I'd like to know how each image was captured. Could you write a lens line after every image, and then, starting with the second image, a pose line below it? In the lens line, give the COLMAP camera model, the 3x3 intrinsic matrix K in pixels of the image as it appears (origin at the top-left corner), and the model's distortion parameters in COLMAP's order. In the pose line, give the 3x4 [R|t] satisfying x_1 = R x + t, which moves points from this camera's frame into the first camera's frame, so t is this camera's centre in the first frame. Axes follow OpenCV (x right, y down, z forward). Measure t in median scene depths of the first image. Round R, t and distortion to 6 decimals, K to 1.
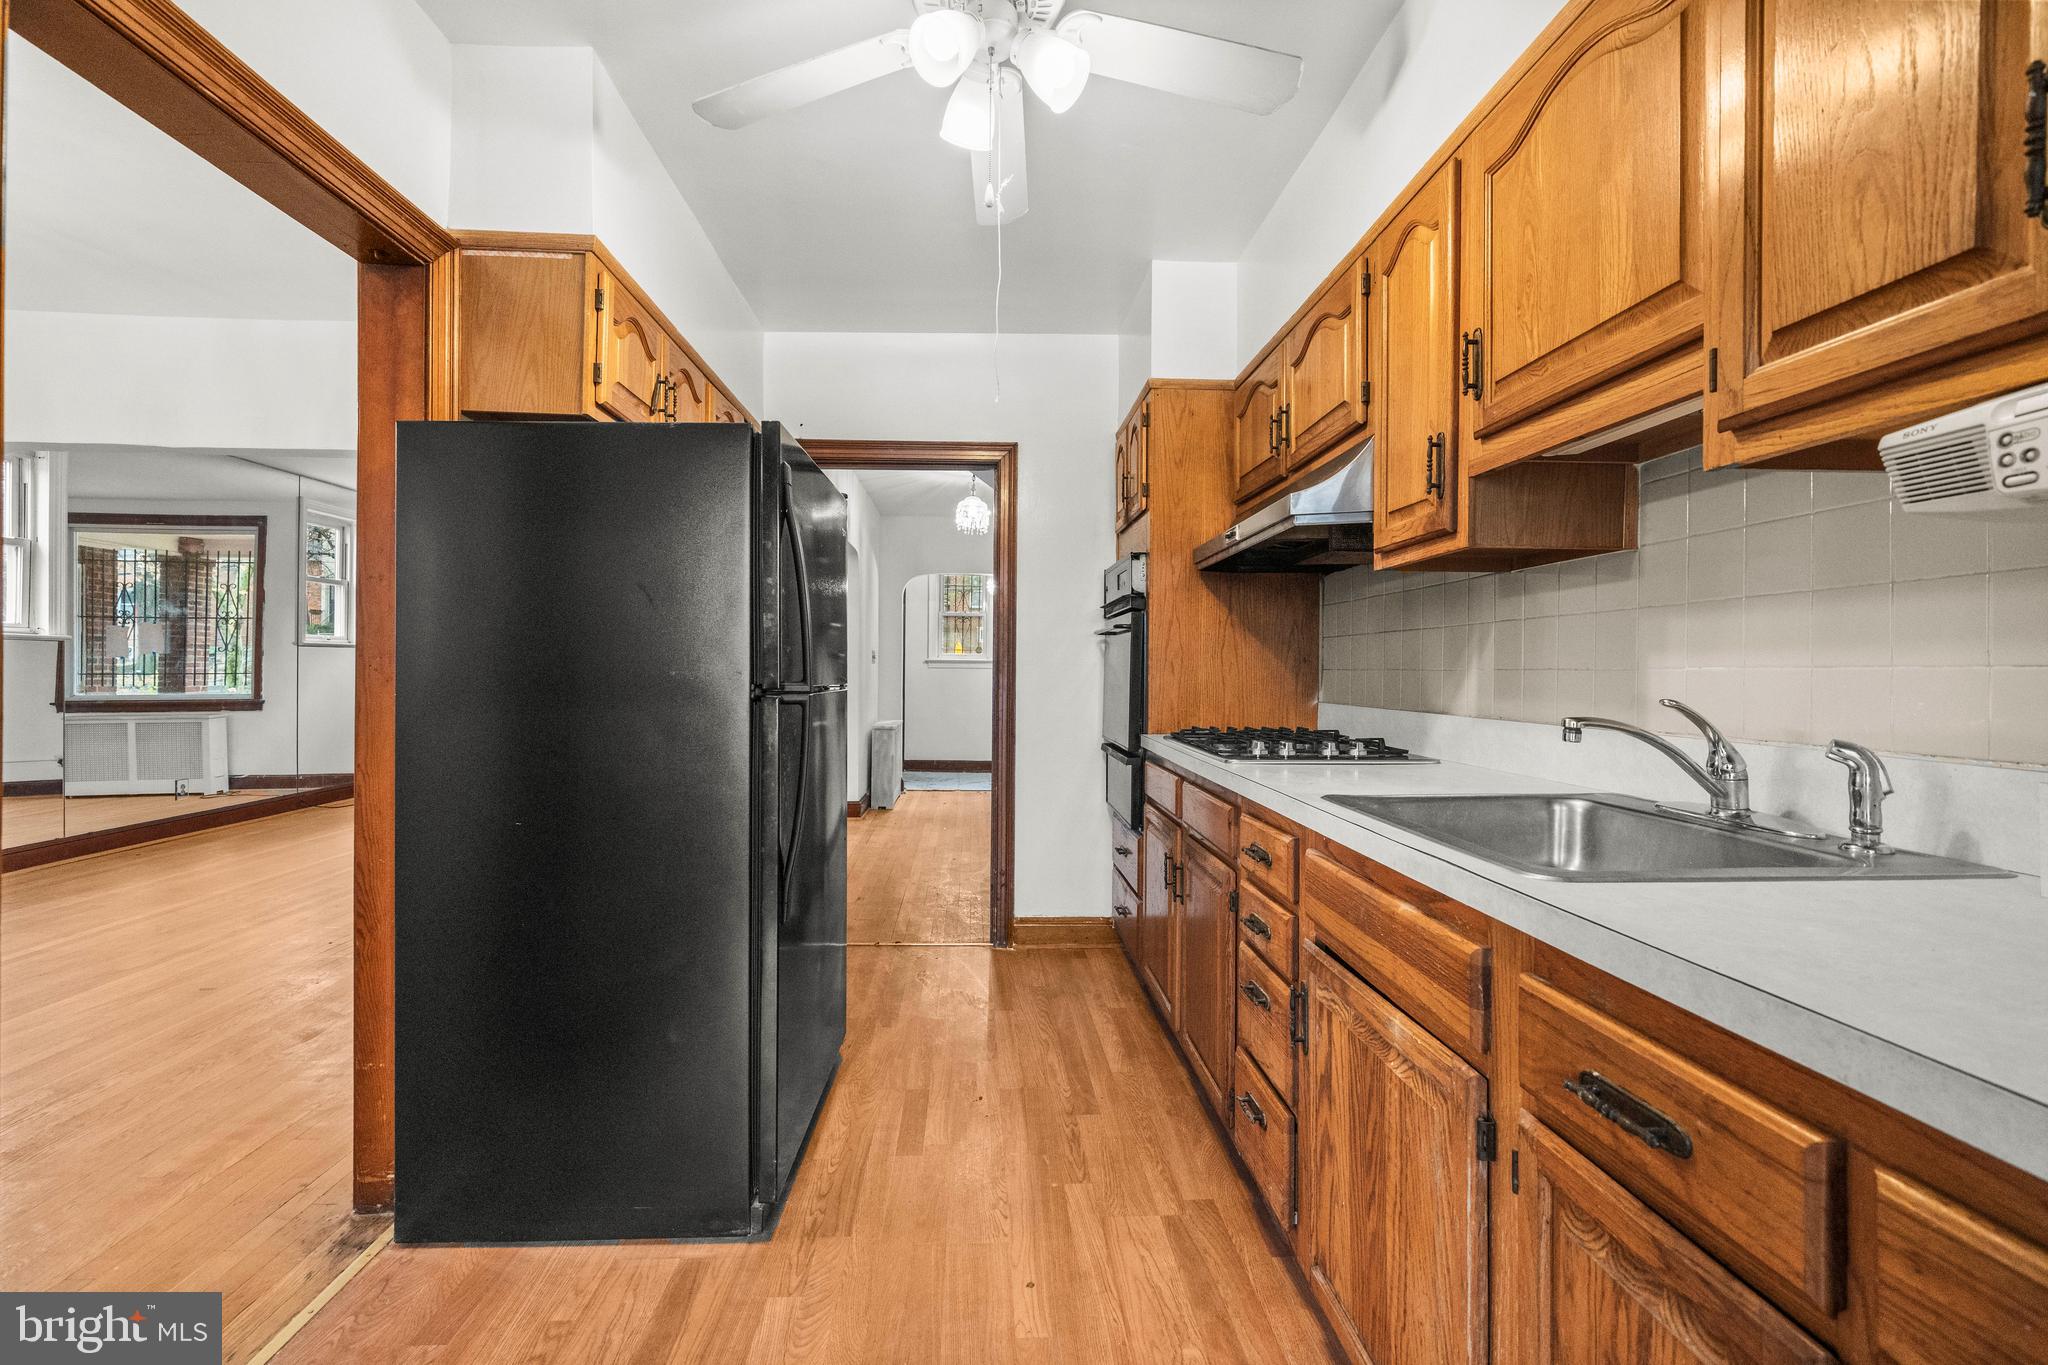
lens RADIAL K [[876.9, 0, 1018.3], [0, 876.9, 675.5], [0, 0, 1]] dist [-0.001062, -0.000680]
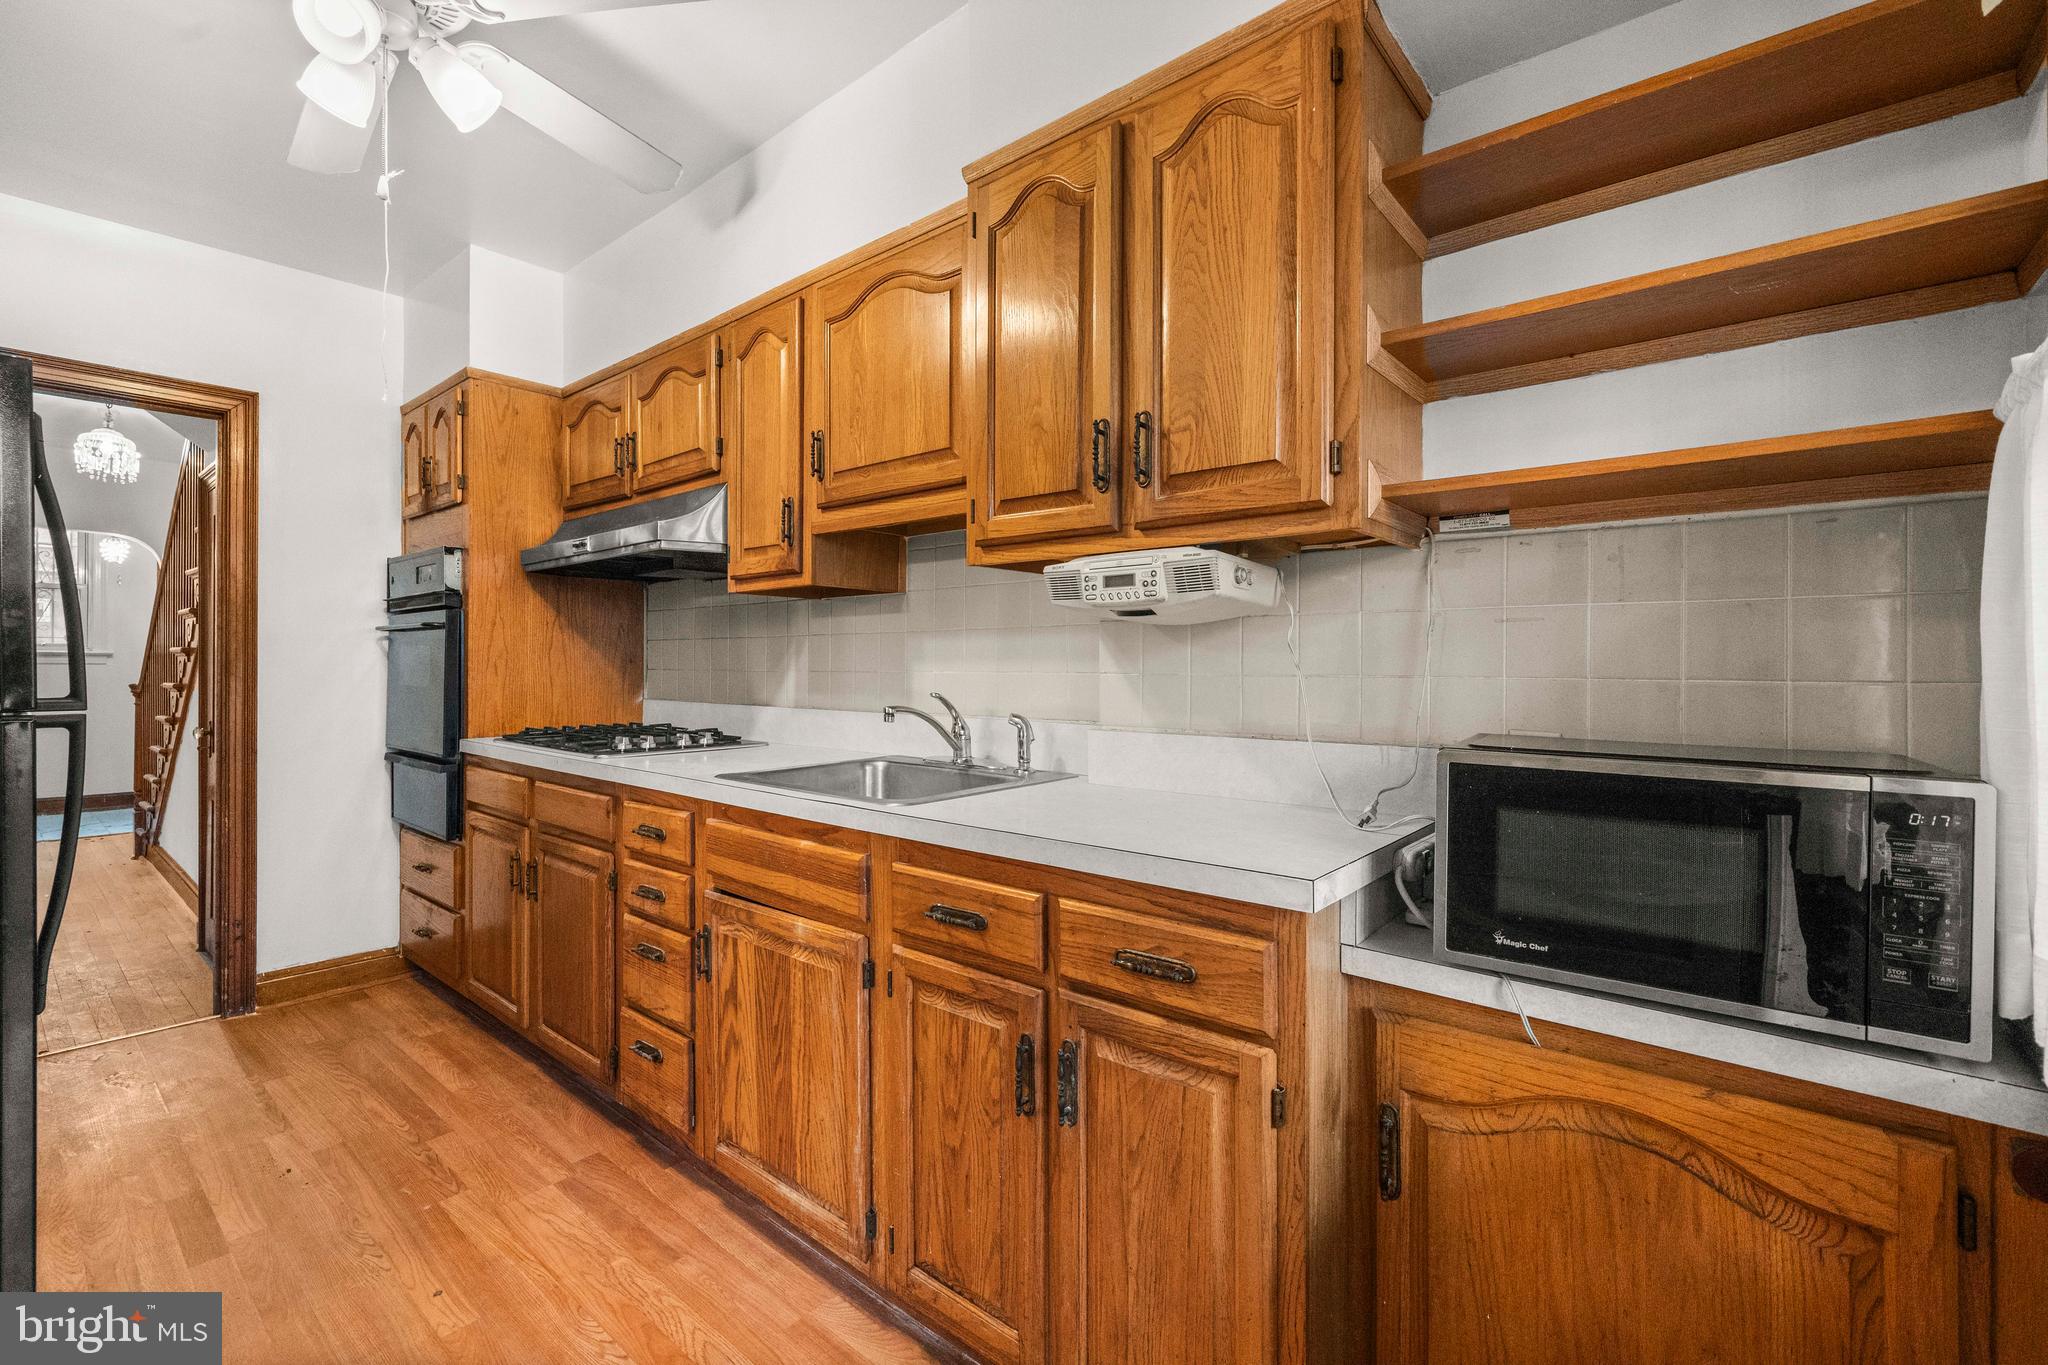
lens RADIAL K [[876.9, 0, 1025.2], [0, 876.9, 678.1], [0, 0, 1]] dist [-0.001062, -0.000680]
pose [[0.673814, -0.015714, 0.738734, -0.264291], [0.005628, 0.999854, 0.016134, -0.019630], [-0.738880, -0.006713, 0.673804, -0.166385]]
